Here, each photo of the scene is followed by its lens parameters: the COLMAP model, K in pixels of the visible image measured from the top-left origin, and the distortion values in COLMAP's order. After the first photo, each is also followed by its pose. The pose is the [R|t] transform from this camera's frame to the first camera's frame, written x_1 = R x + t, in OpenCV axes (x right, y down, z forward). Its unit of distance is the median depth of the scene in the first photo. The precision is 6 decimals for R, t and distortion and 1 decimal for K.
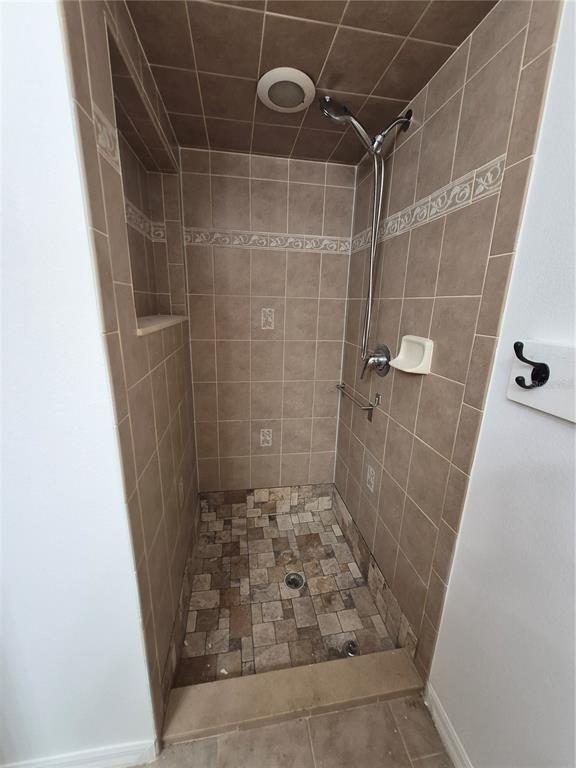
lens RADIAL K [[298.7, 0, 286.9], [0, 298.7, 382.7], [0, 0, 1]] dist [0.000296, 0.000499]
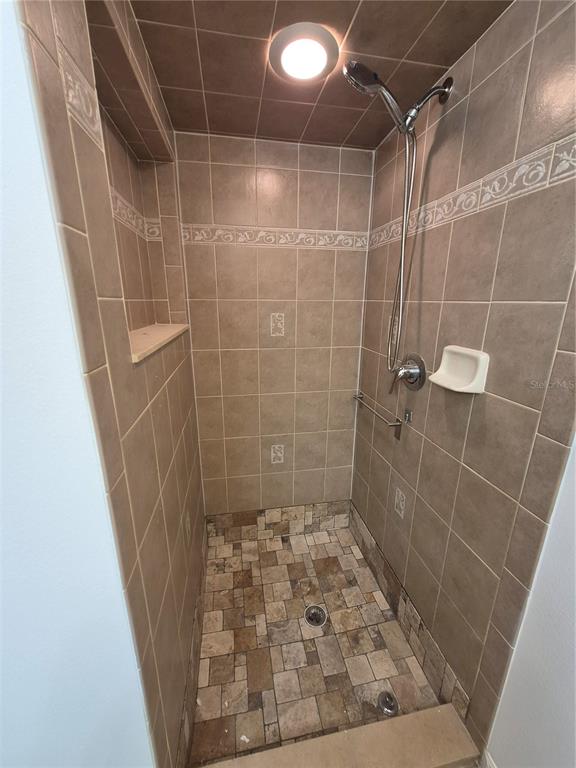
lens RADIAL K [[298.7, 0, 287.0], [0, 298.7, 383.2], [0, 0, 1]] dist [0.000296, 0.000499]
pose [[0.999652, -0.024276, 0.010321, -0.065233], [0.024141, 0.999625, 0.012944, -0.064495], [-0.010632, -0.012691, 0.999863, 0.131240]]
